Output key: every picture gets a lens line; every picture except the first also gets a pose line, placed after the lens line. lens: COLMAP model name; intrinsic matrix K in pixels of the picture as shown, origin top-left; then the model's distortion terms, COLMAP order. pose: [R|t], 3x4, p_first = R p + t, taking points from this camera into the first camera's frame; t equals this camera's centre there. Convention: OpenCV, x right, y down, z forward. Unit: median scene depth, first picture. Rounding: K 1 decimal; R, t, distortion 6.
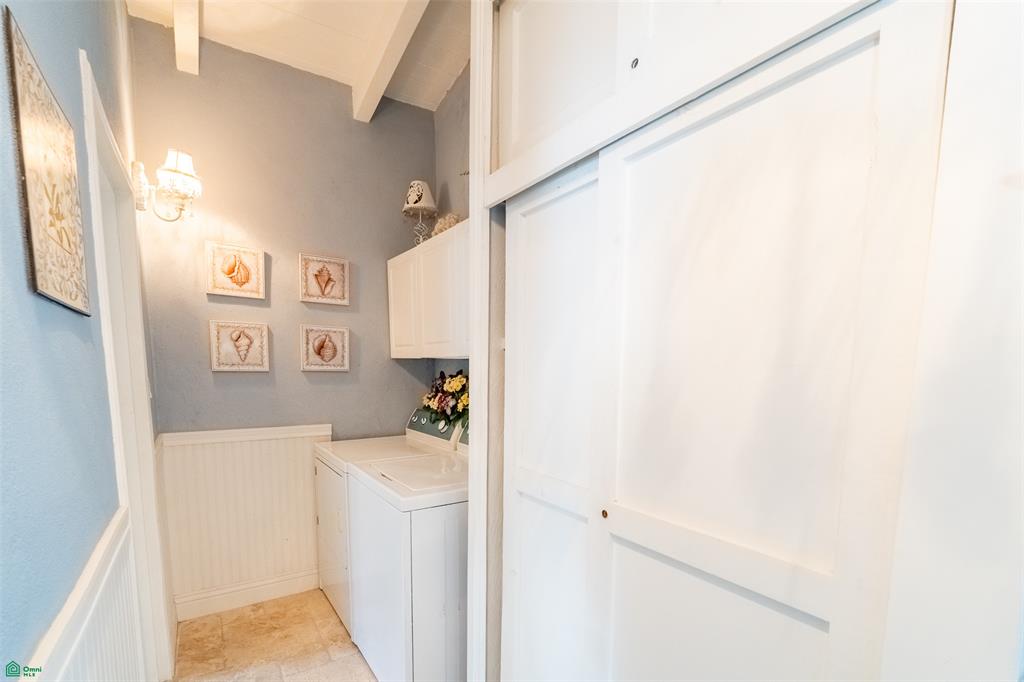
lens RADIAL K [[461.1, 0, 532.2], [0, 461.1, 415.4], [0, 0, 1]] dist [-0.002898, 0.001345]
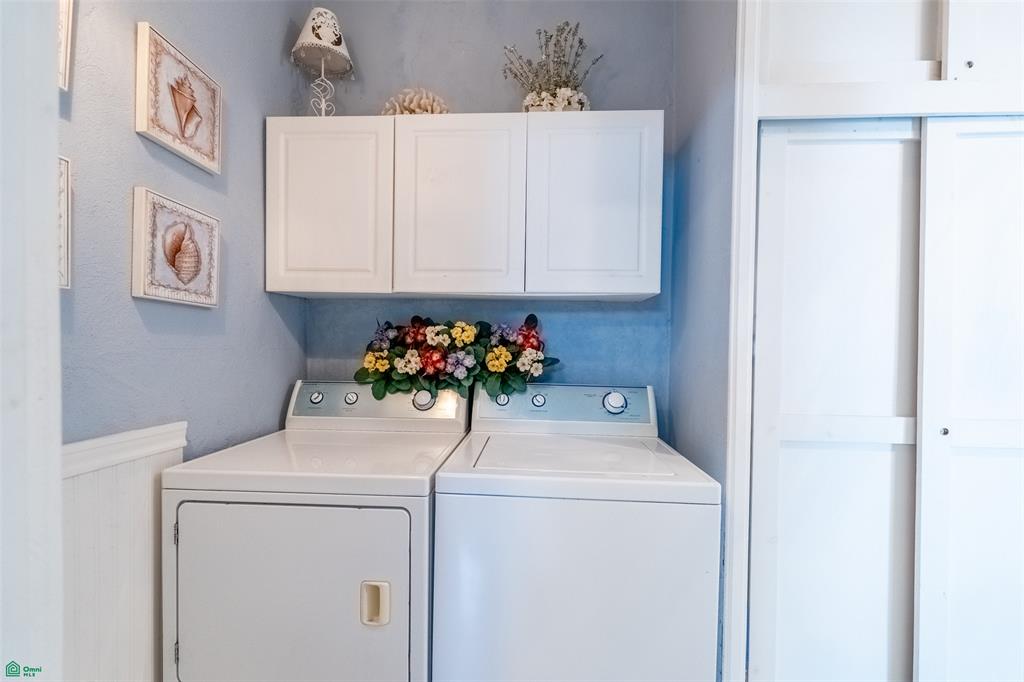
lens RADIAL K [[461.1, 0, 501.4], [0, 461.1, 353.9], [0, 0, 1]] dist [-0.002898, 0.001345]
pose [[0.619122, -0.013239, 0.785183, -0.614540], [0.083841, 0.995257, -0.049328, 0.000304], [-0.780806, 0.096370, 0.617296, 0.492152]]
